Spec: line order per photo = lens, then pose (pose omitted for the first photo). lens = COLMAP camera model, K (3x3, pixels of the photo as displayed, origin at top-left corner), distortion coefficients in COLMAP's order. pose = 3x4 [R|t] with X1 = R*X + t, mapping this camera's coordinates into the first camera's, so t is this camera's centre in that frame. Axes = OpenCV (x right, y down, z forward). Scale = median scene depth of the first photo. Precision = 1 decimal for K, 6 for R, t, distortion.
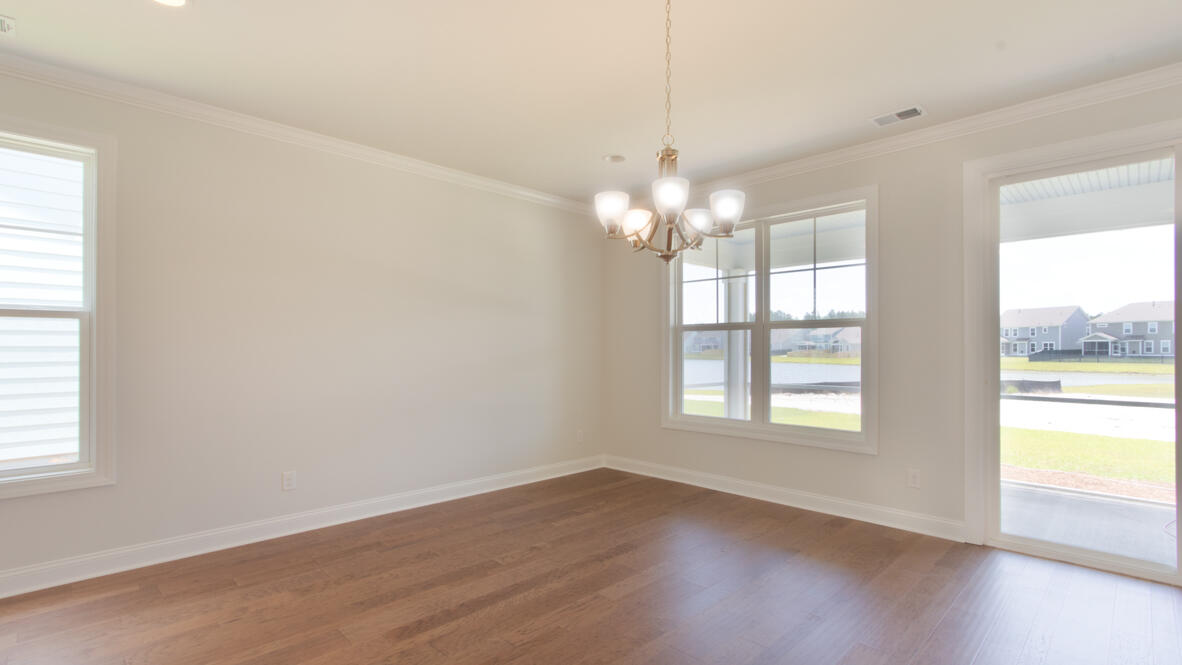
lens RADIAL K [[565.2, 0, 591.8], [0, 565.2, 340.4], [0, 0, 1]] dist [0.001163, 0.000167]
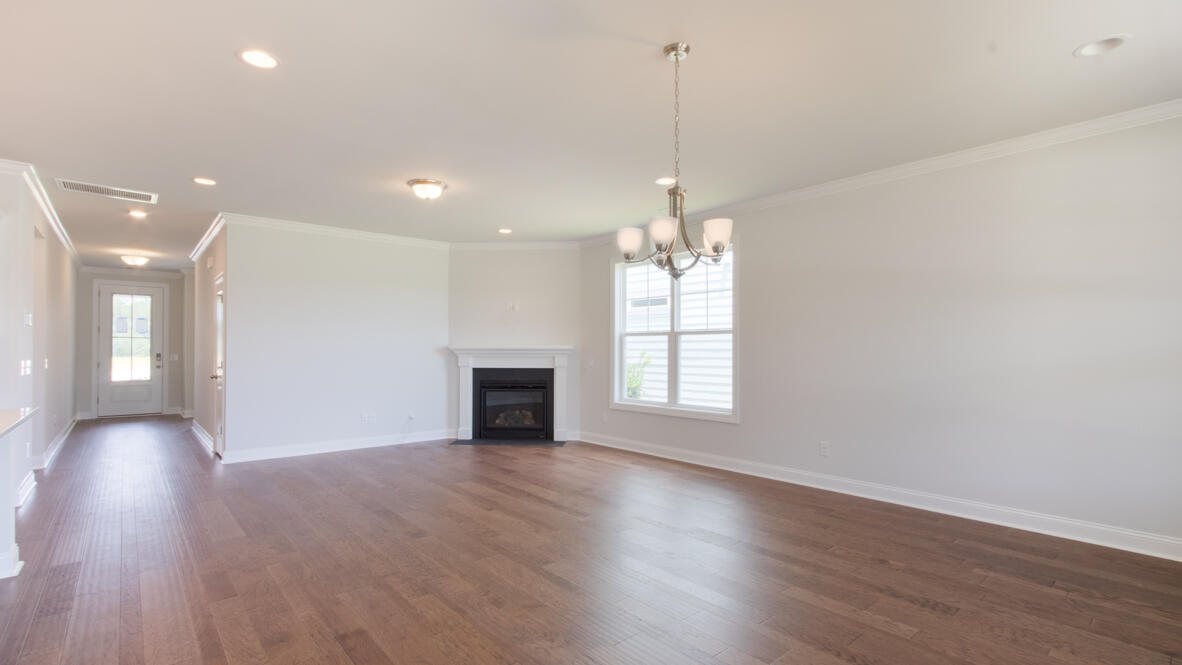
lens RADIAL K [[510.3, 0, 556.9], [0, 510.3, 343.8], [0, 0, 1]] dist [-0.001296, -0.000174]
pose [[-0.085026, -0.006128, -0.996360, 0.842805], [0.010124, 0.999924, -0.007013, 0.002461], [0.996327, -0.010683, -0.084958, 0.557640]]
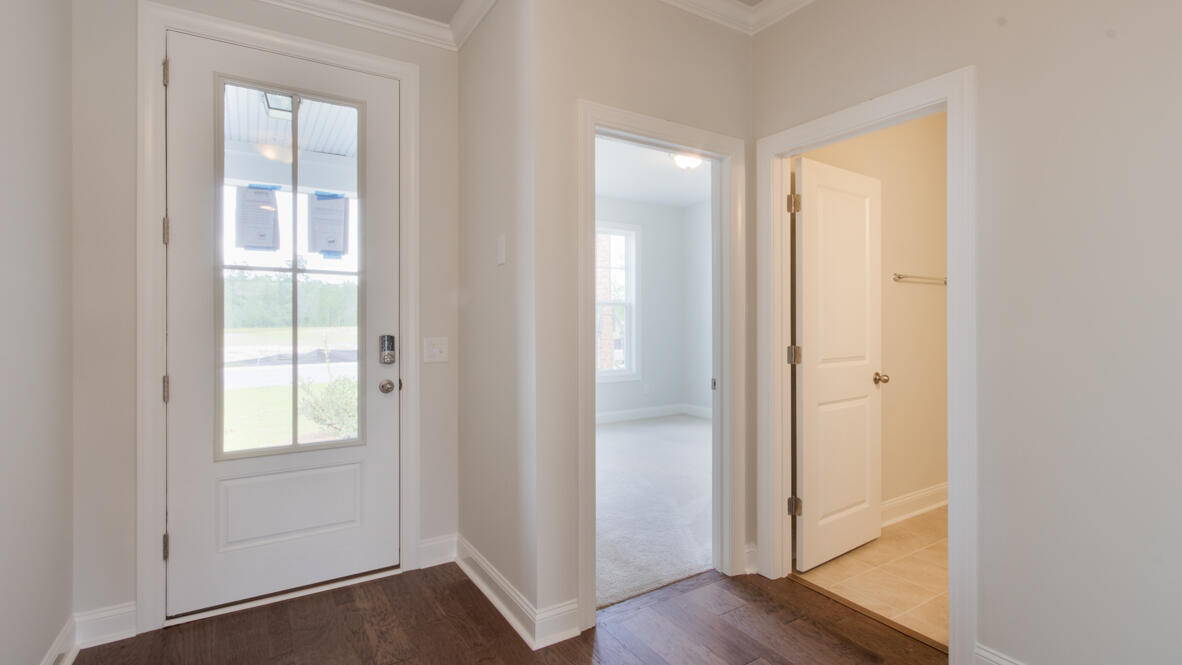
lens RADIAL K [[555.0, 0, 597.1], [0, 555.0, 327.4], [0, 0, 1]] dist [0.000966, 0.000290]
pose [[-0.236262, 0.001888, -0.971688, -1.363847], [0.016376, 0.999864, -0.002039, 0.010834], [0.971551, -0.016394, -0.236261, -1.683520]]
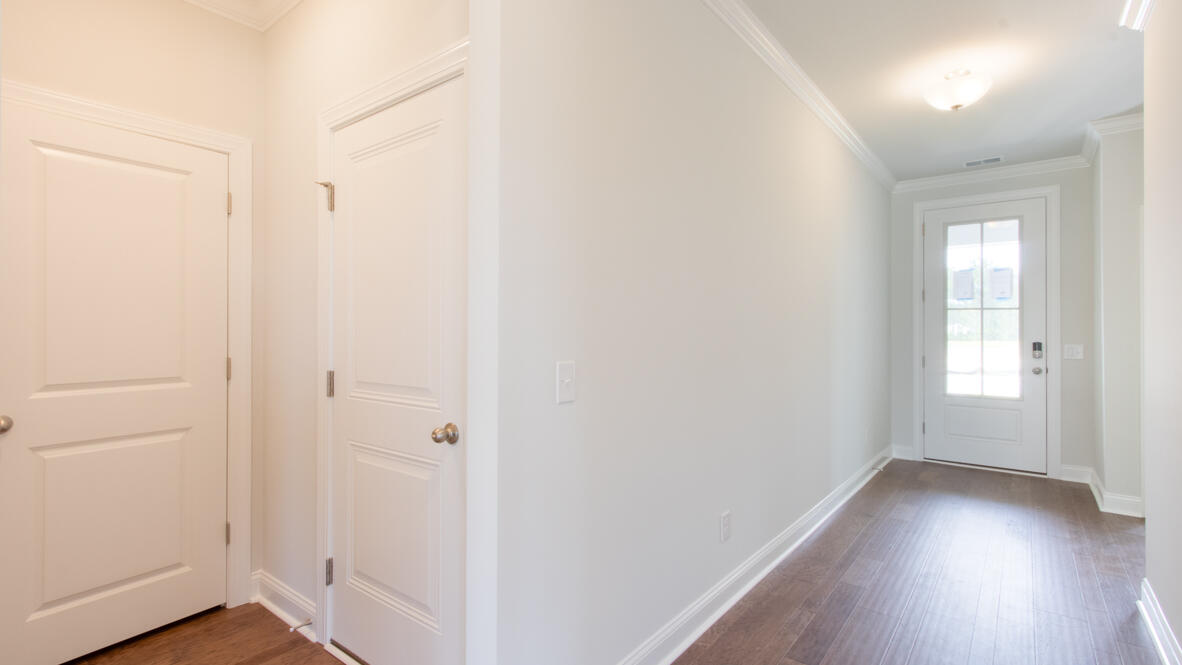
lens RADIAL K [[555.0, 0, 597.1], [0, 555.0, 327.4], [0, 0, 1]] dist [0.000966, 0.000290]
pose [[-0.991556, 0.001984, -0.129664, -0.690597], [0.004215, 0.999848, -0.016928, -0.004499], [0.129610, -0.017332, -0.991414, -0.802938]]
